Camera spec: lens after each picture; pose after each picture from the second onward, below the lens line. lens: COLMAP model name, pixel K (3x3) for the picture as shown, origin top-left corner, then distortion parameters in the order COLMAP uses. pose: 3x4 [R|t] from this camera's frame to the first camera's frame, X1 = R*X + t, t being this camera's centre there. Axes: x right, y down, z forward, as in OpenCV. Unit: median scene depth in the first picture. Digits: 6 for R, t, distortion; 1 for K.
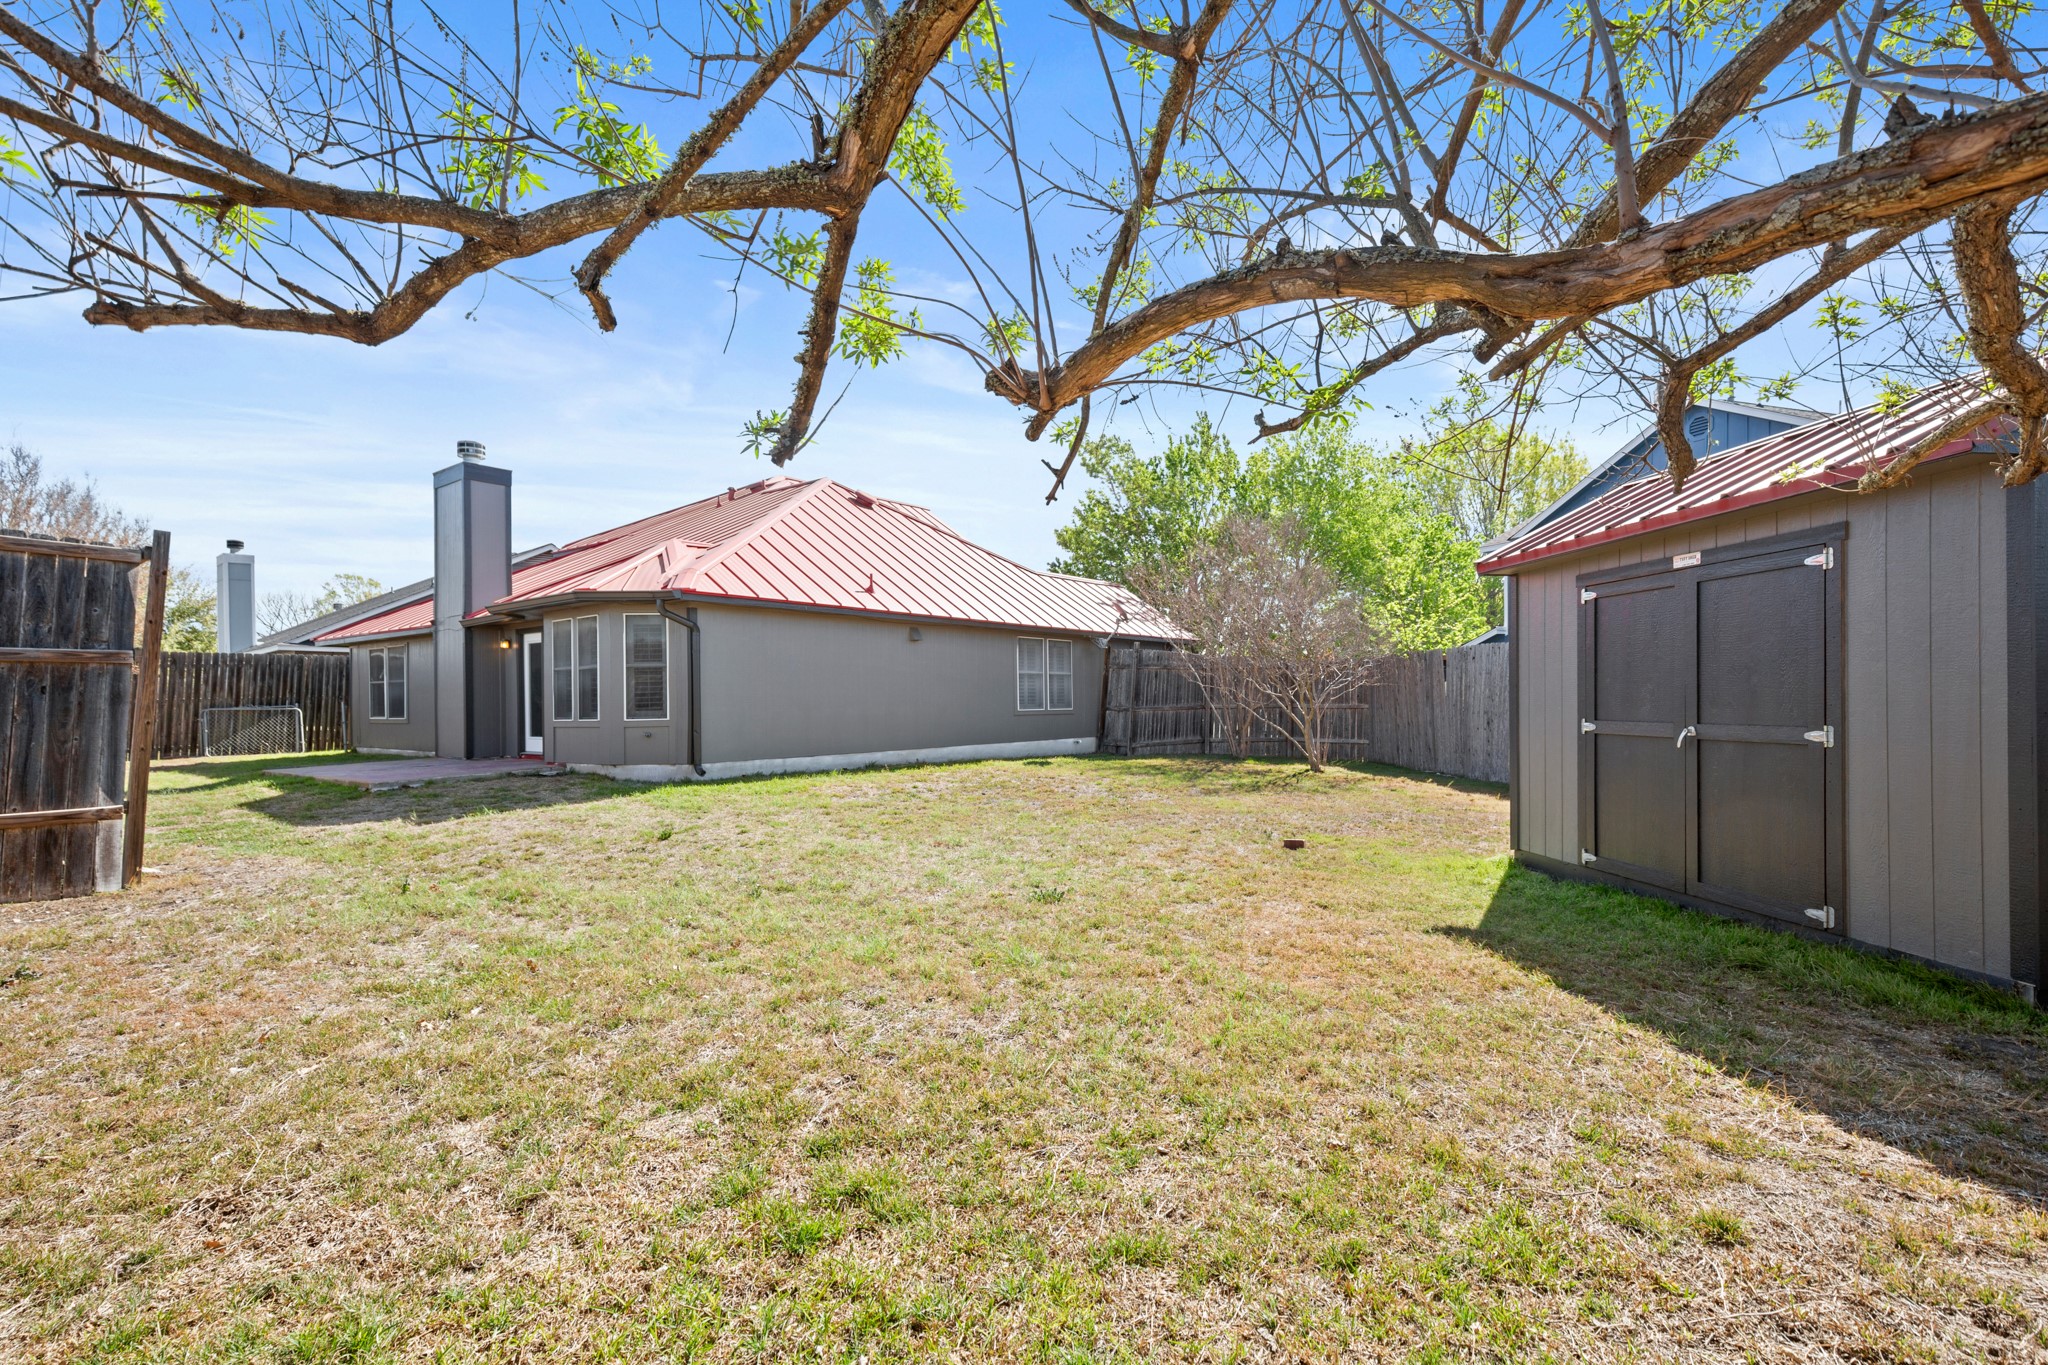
lens RADIAL K [[930.4, 0, 1030.8], [0, 930.4, 687.8], [0, 0, 1]] dist [0.027517, 0.000072]
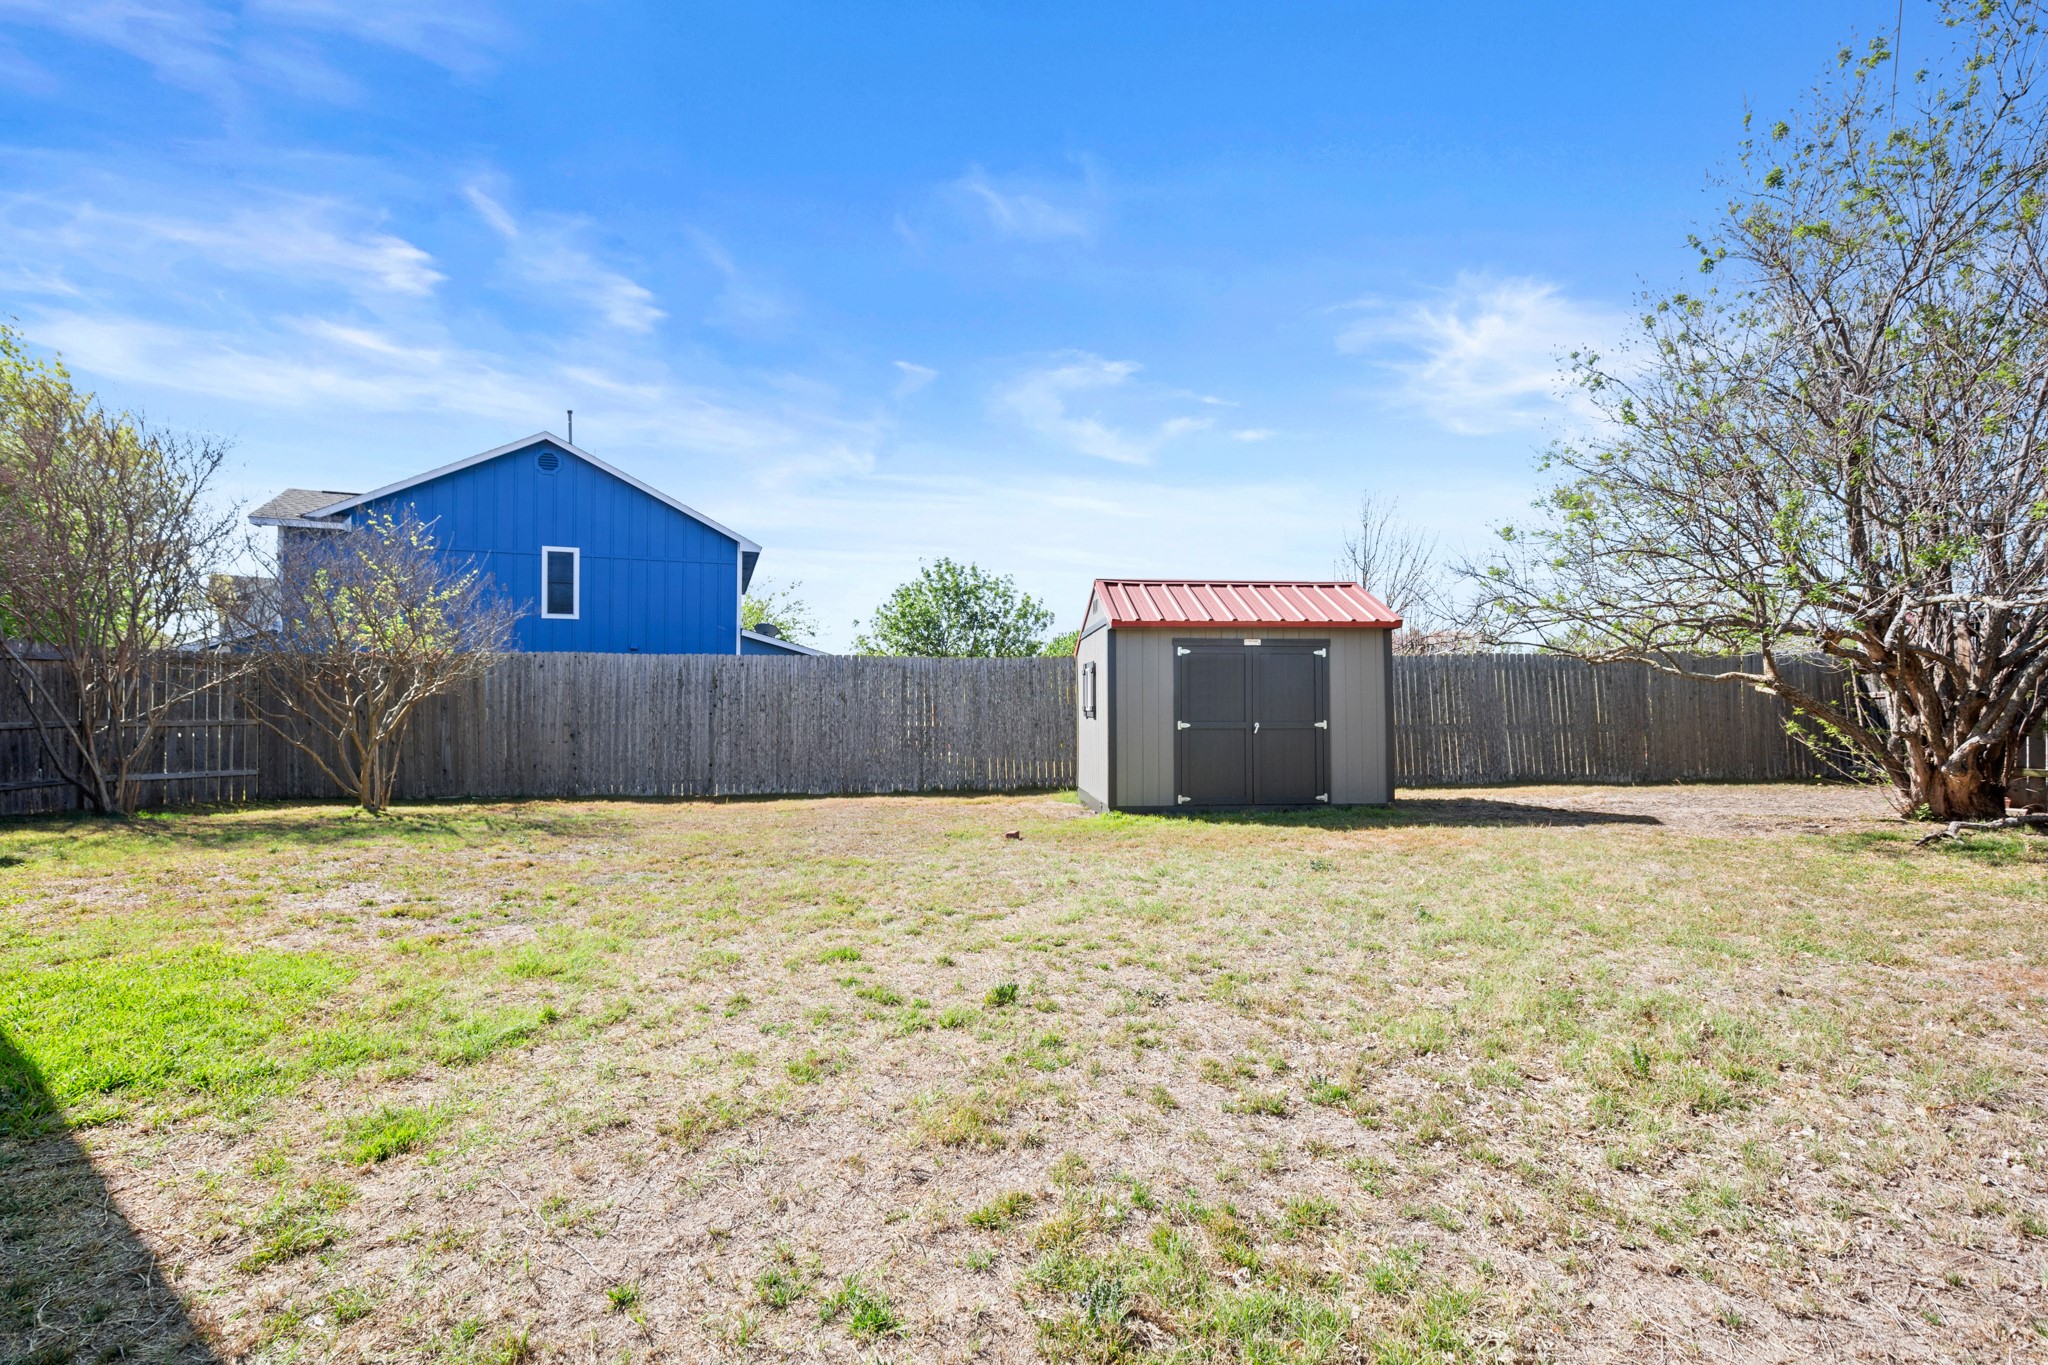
lens RADIAL K [[930.4, 0, 1024.6], [0, 930.4, 682.8], [0, 0, 1]] dist [0.027517, 0.000072]
pose [[-0.004468, 0.030527, 0.999524, -0.513964], [-0.009145, 0.999491, -0.030567, 0.007787], [-0.999948, -0.009277, -0.004186, 0.580312]]
